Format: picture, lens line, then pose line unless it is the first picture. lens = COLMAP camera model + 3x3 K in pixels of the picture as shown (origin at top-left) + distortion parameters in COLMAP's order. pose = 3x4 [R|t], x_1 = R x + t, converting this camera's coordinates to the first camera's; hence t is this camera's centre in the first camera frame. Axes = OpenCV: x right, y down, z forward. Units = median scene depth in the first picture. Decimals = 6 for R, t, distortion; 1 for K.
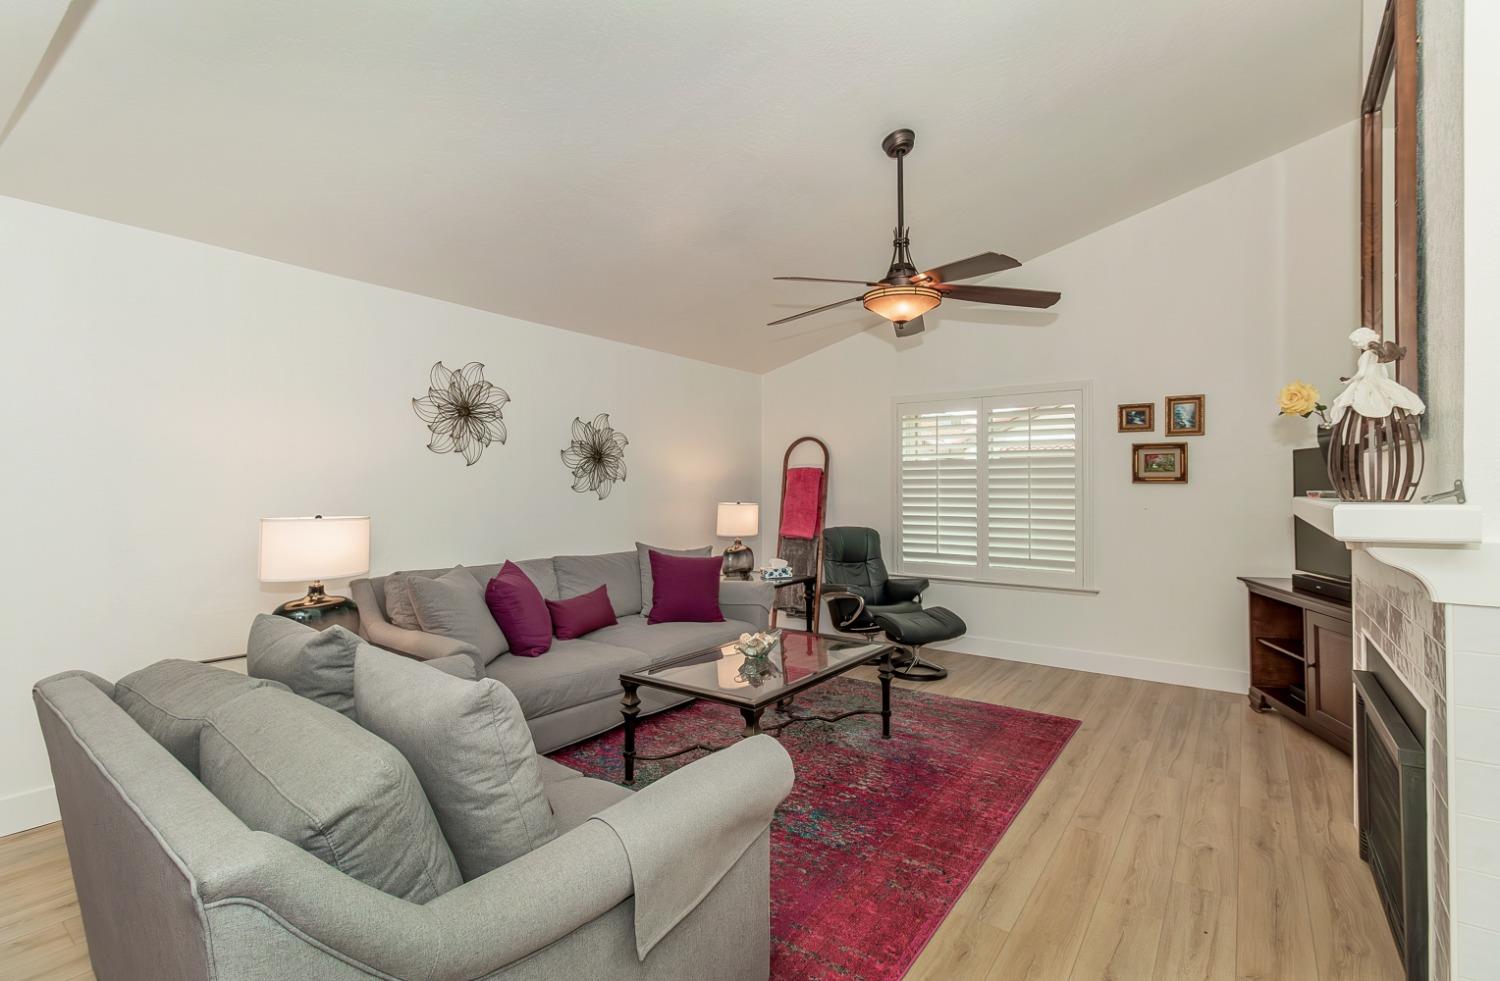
lens RADIAL K [[679.0, 0, 750.6], [0, 679.0, 482.6], [0, 0, 1]] dist [0.009460, -0.000707]
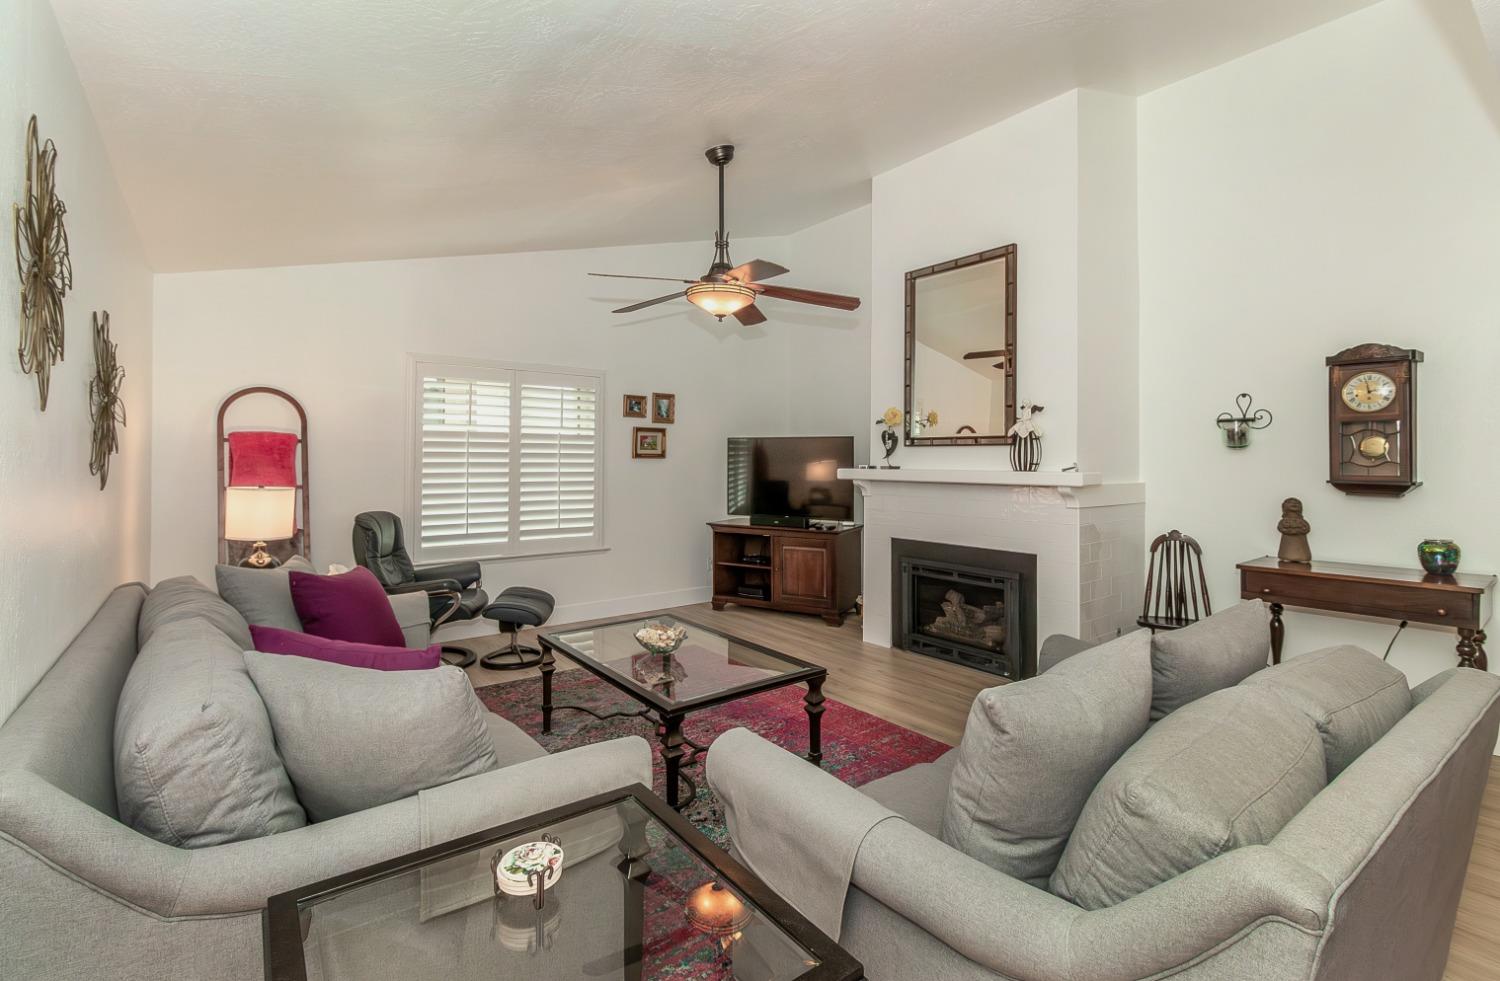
lens RADIAL K [[679.0, 0, 744.5], [0, 679.0, 459.9], [0, 0, 1]] dist [0.009460, -0.000707]
pose [[0.277756, 0.000036, 0.960652, -0.605963], [-0.011982, 0.999922, 0.003427, -0.002657], [-0.960577, -0.012463, 0.277735, 0.474127]]
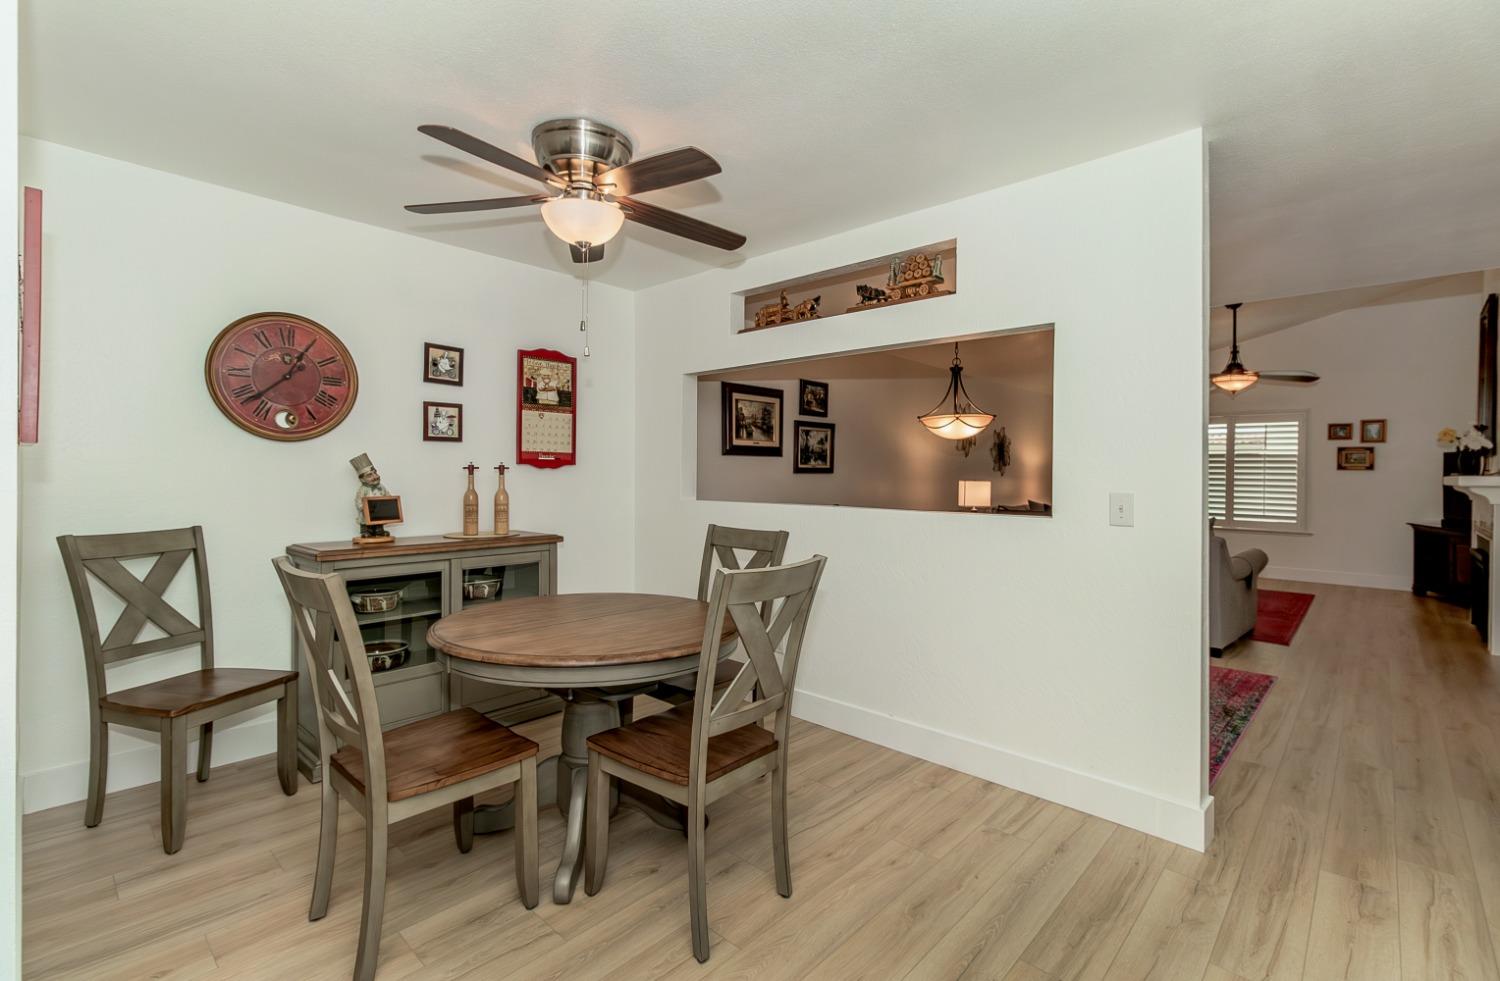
lens RADIAL K [[679.0, 0, 746.8], [0, 679.0, 468.6], [0, 0, 1]] dist [0.009460, -0.000707]
pose [[0.993183, 0.014453, -0.115669, -0.738810], [-0.013928, 0.999889, 0.005354, 0.009396], [0.115734, -0.003706, 0.993273, -0.908266]]
